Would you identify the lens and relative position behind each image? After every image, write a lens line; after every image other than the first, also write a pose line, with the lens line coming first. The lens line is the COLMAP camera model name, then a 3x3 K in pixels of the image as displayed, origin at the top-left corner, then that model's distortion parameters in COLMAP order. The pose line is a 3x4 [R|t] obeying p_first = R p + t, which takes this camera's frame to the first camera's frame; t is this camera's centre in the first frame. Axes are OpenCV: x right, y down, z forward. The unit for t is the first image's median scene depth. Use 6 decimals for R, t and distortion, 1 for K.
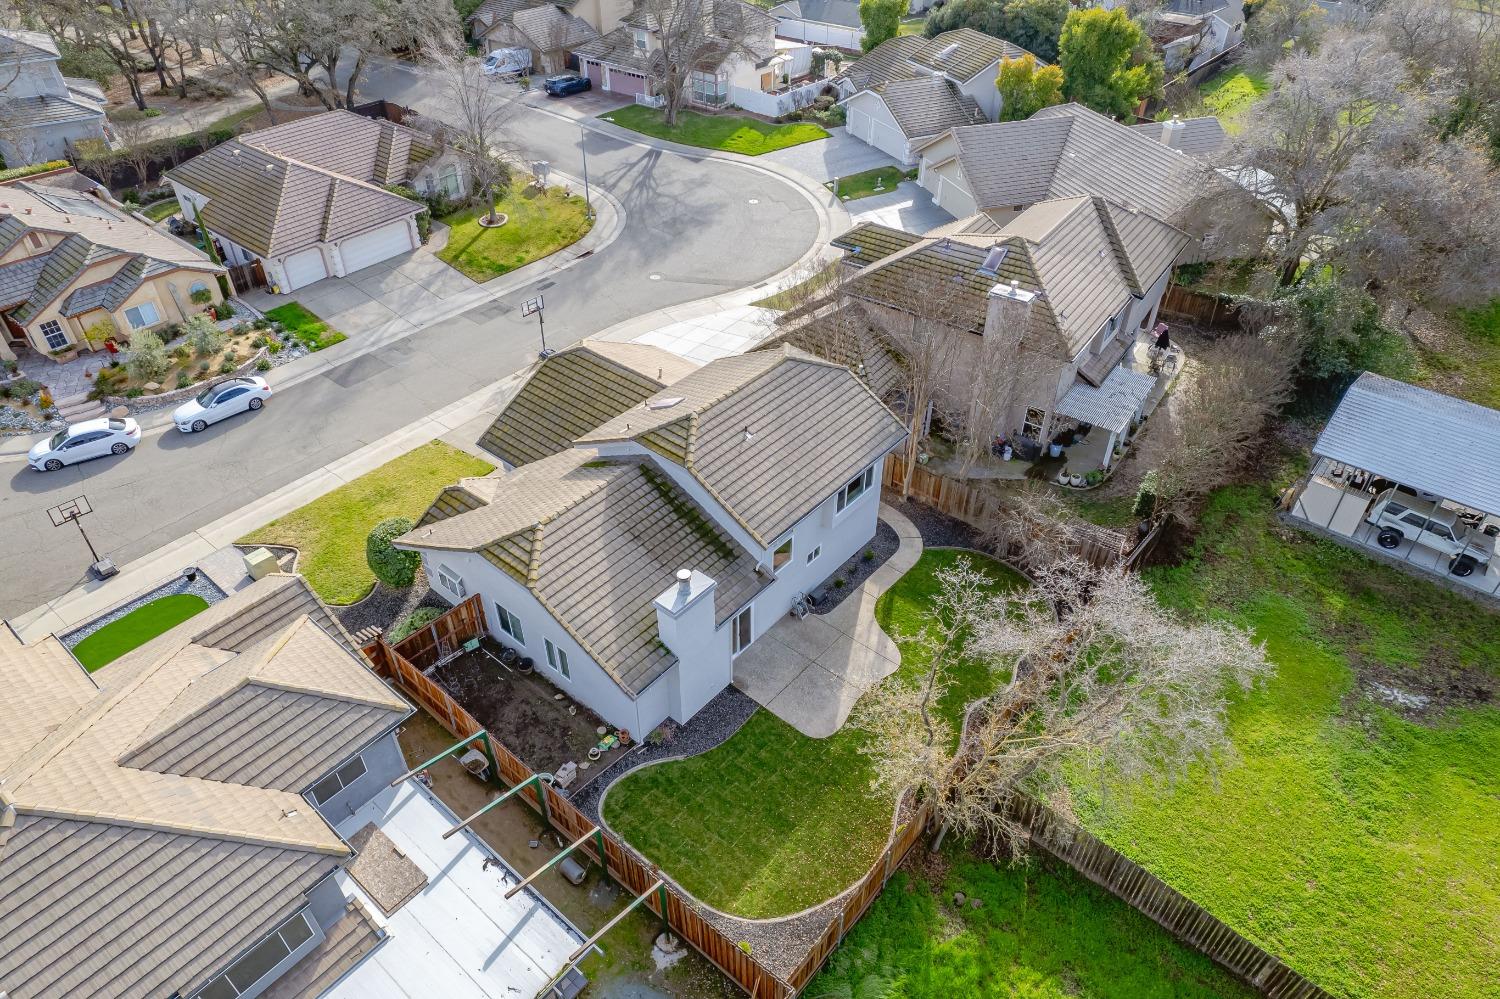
lens RADIAL K [[960.8, 0, 740.3], [0, 960.8, 501.9], [0, 0, 1]] dist [-0.078557, 0.068749]
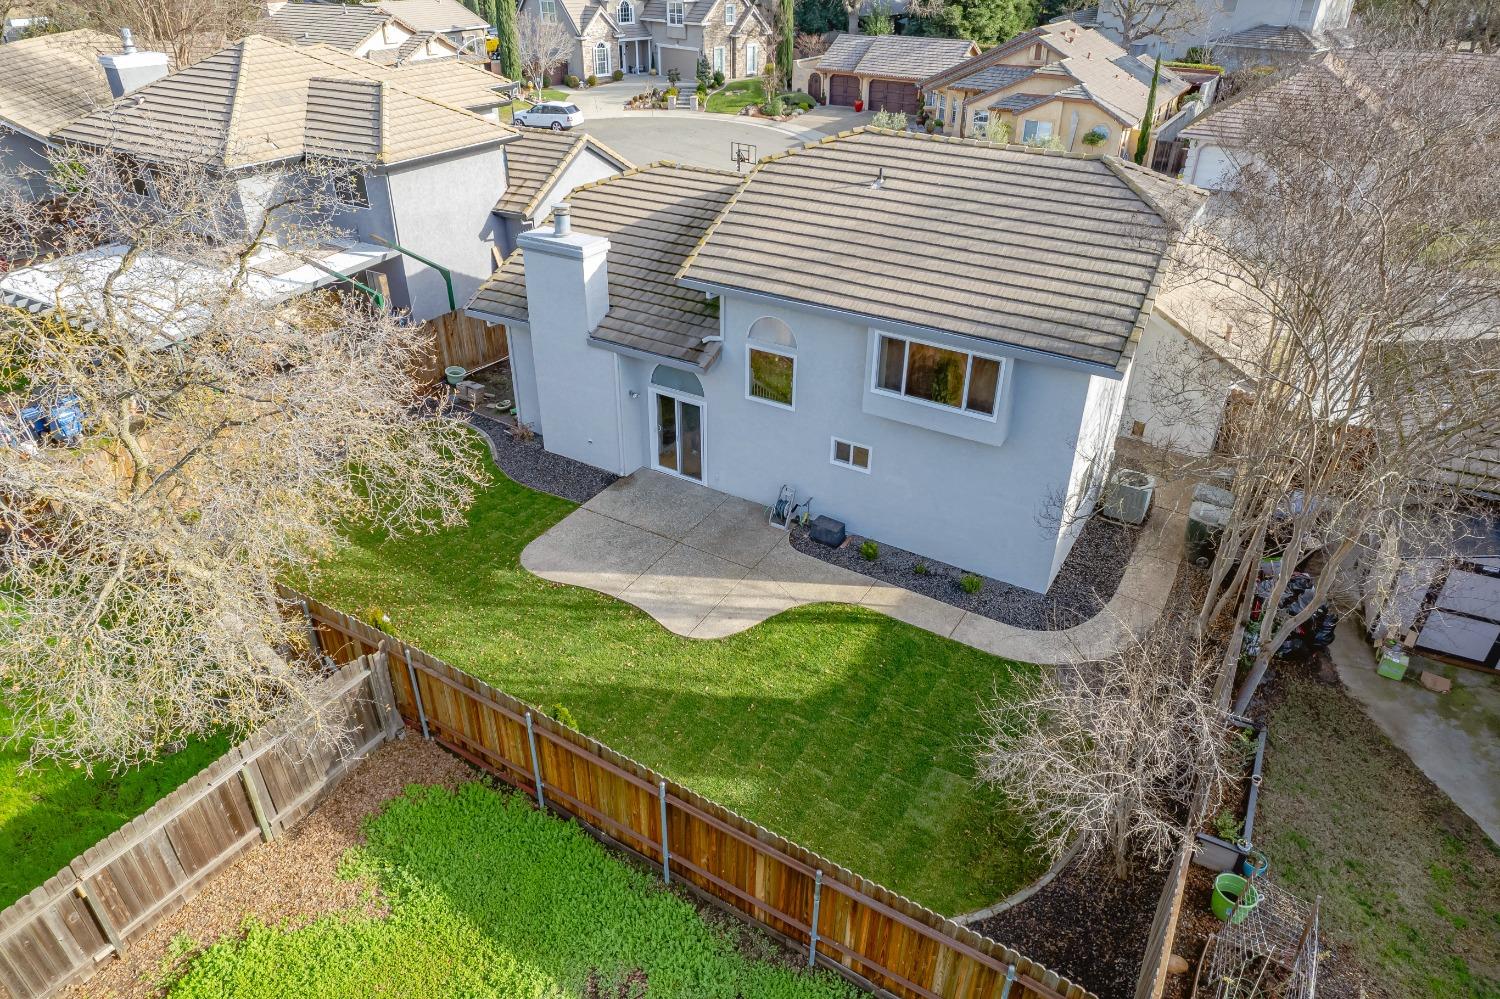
lens RADIAL K [[960.8, 0, 741.1], [0, 960.8, 502.0], [0, 0, 1]] dist [-0.078557, 0.068749]
pose [[0.154862, 0.513518, -0.843989, 0.401632], [-0.618934, 0.716291, 0.322254, -0.046639], [0.770025, 0.472468, 0.428760, 0.537541]]
